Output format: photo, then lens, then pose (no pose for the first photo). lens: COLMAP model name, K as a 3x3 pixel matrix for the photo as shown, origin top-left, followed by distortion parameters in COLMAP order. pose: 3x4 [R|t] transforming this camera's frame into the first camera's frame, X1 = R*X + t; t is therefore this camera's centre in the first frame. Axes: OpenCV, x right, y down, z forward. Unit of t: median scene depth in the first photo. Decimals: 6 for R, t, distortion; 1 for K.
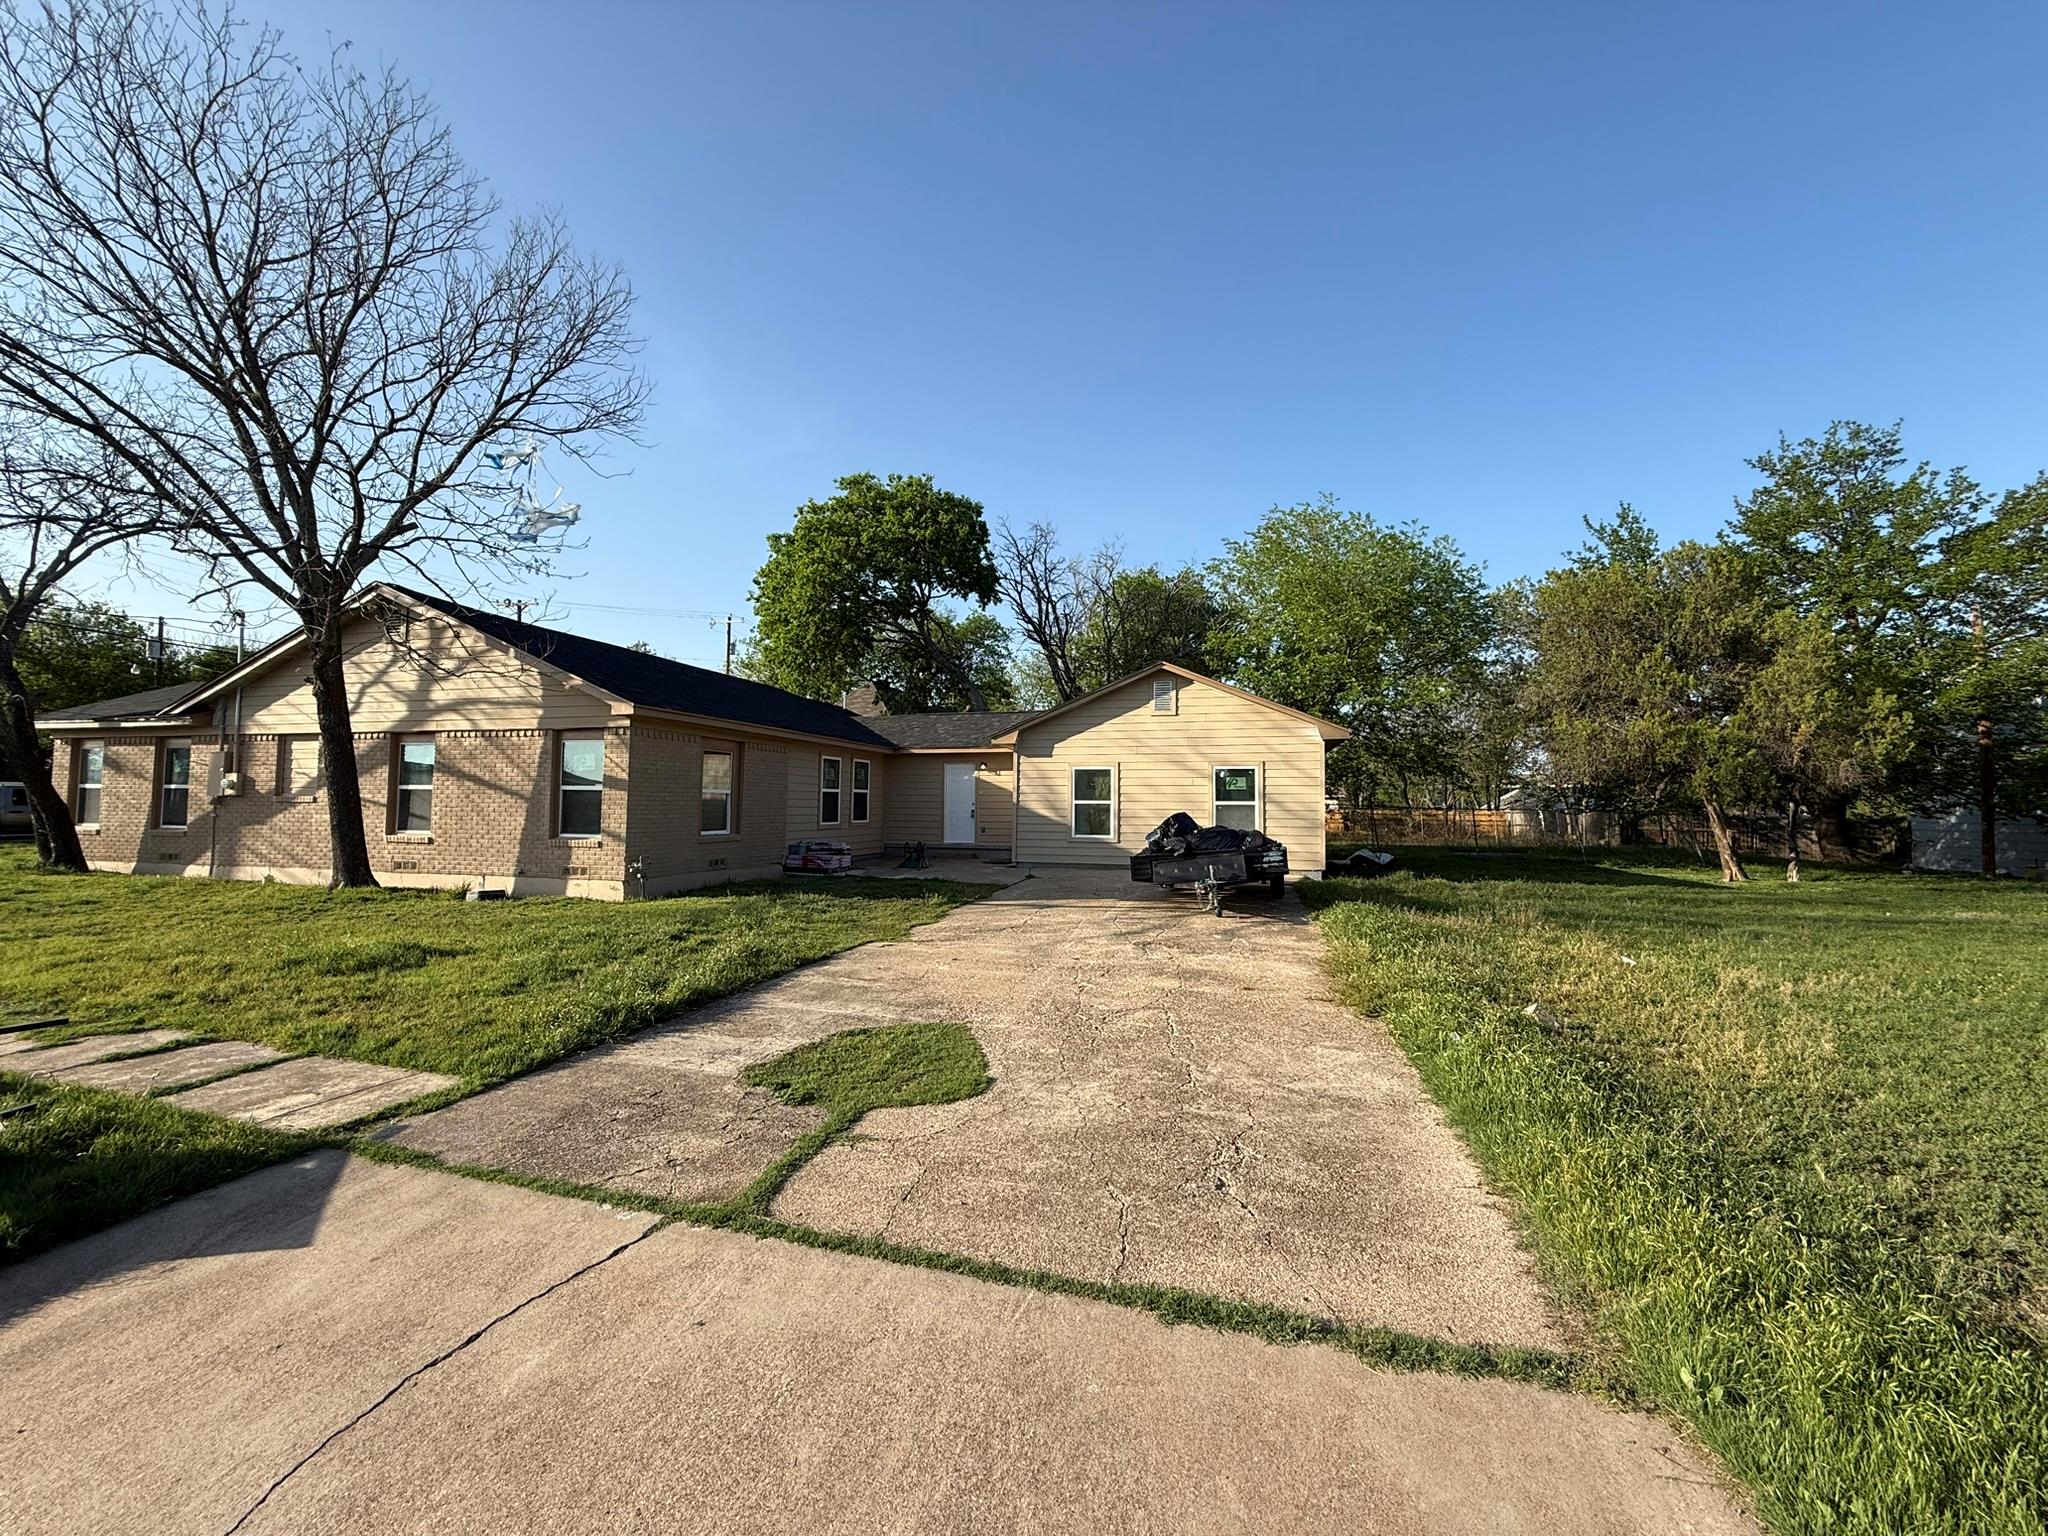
lens RADIAL K [[816.6, 0, 1027.9], [0, 816.6, 755.8], [0, 0, 1]] dist [0.000914, 0.000057]
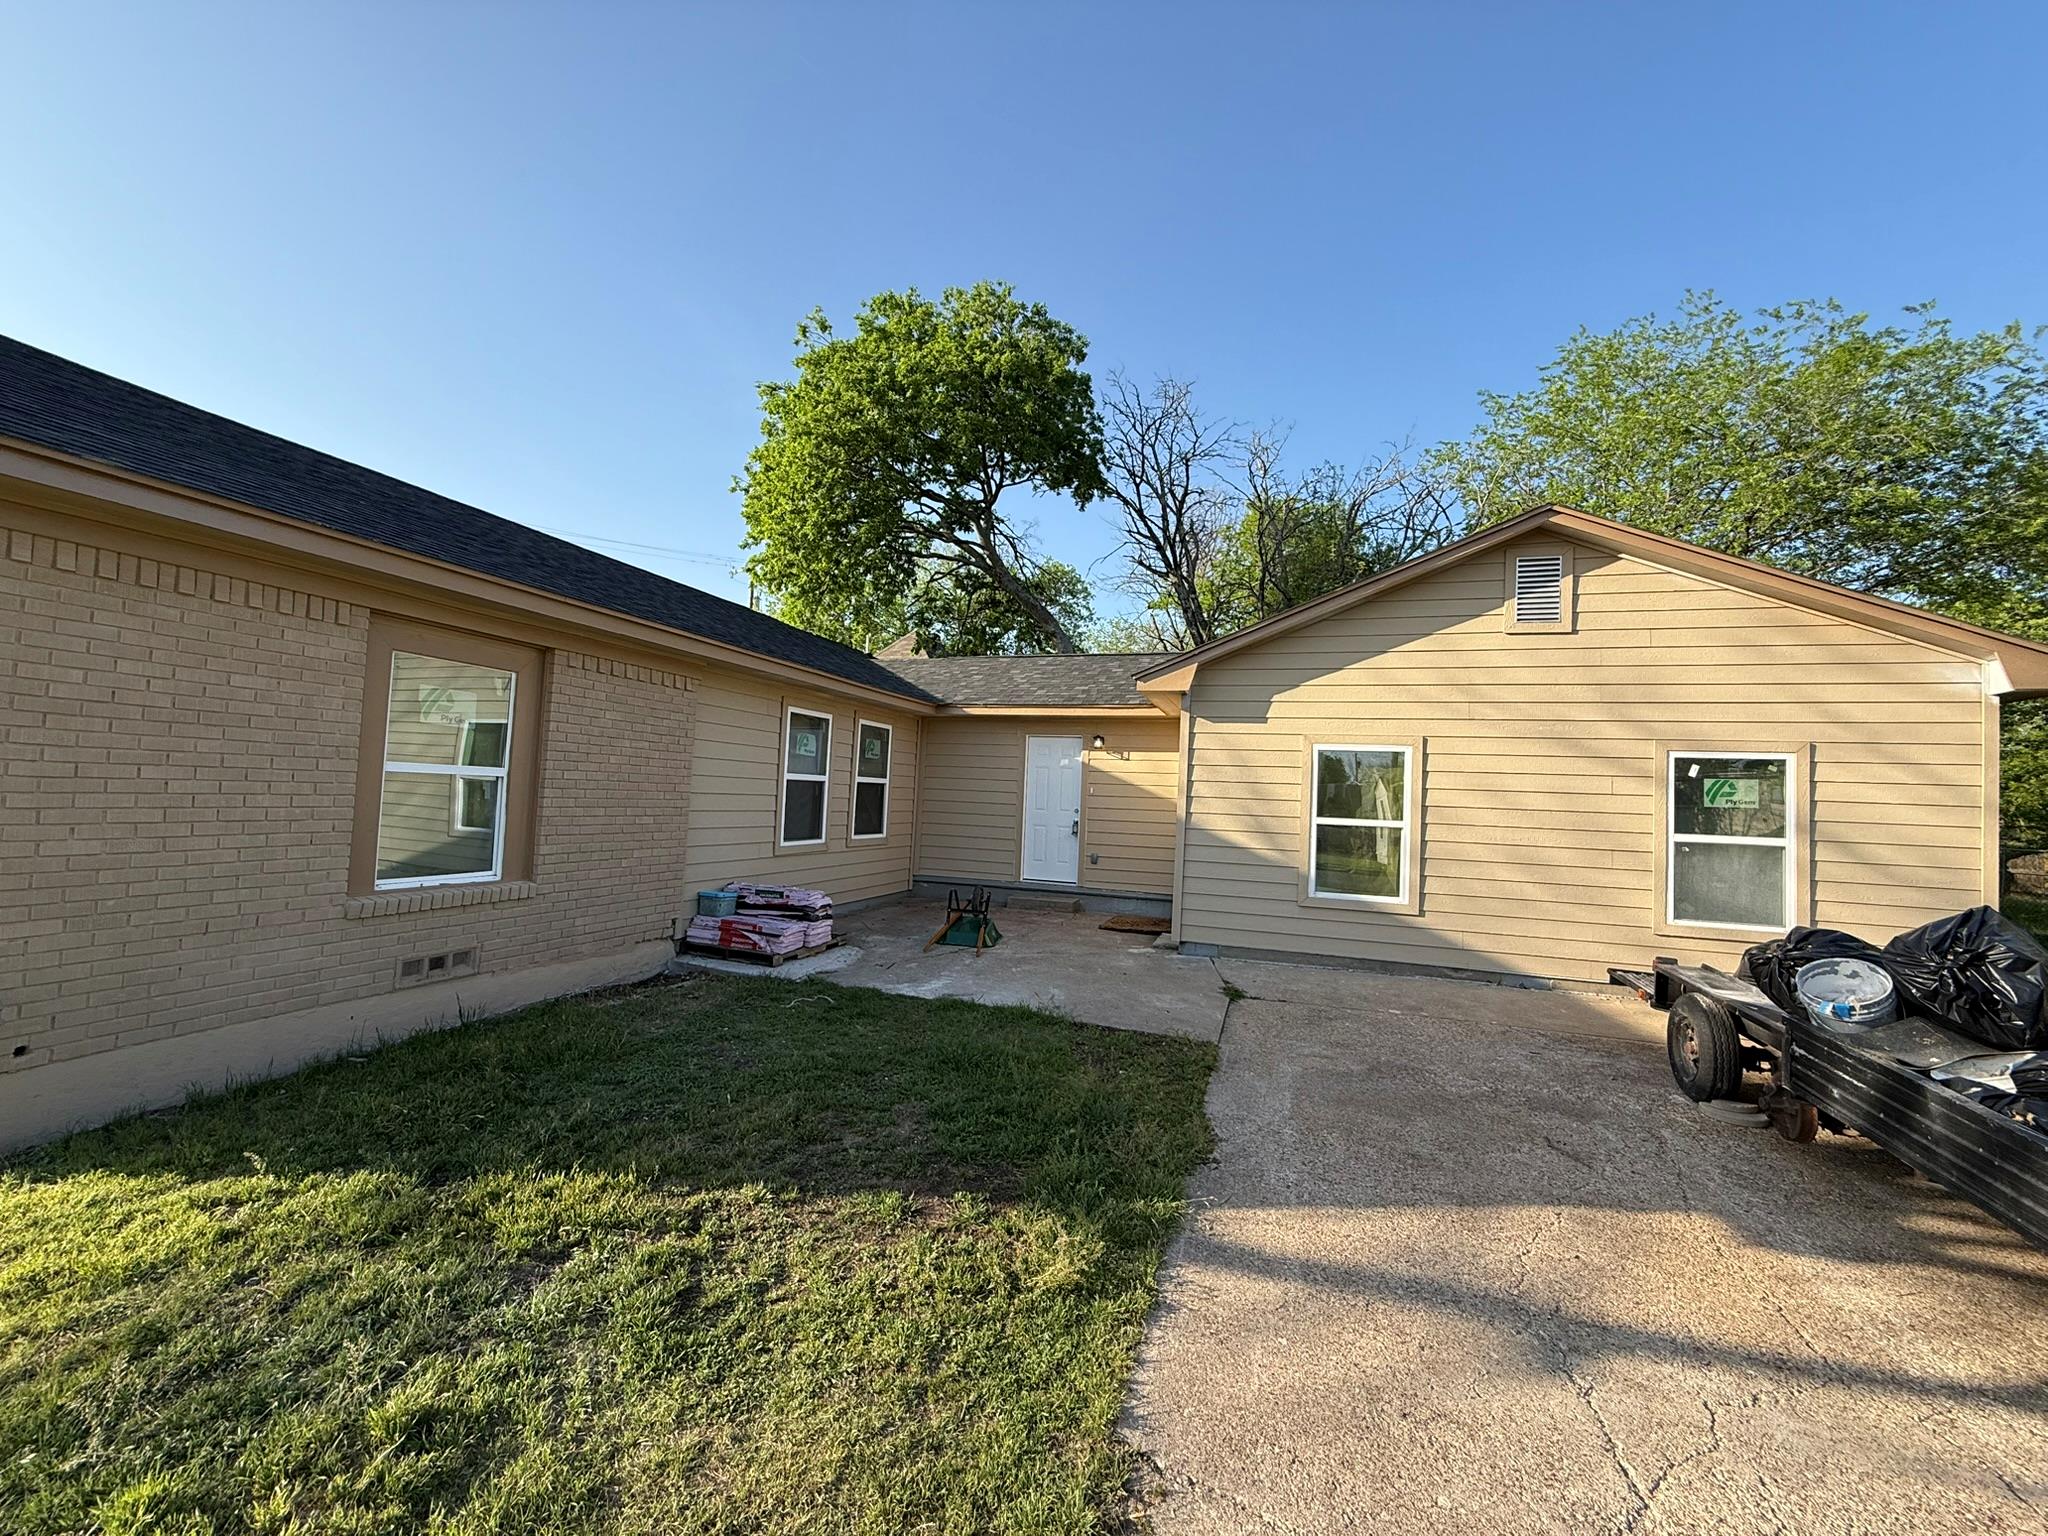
lens RADIAL K [[816.6, 0, 1024.5], [0, 816.6, 770.2], [0, 0, 1]] dist [0.000914, 0.000057]
pose [[0.997188, 0.033931, -0.066820, -0.076094], [-0.032164, 0.999108, 0.027355, 0.020438], [0.067689, -0.025129, 0.997390, 0.520259]]
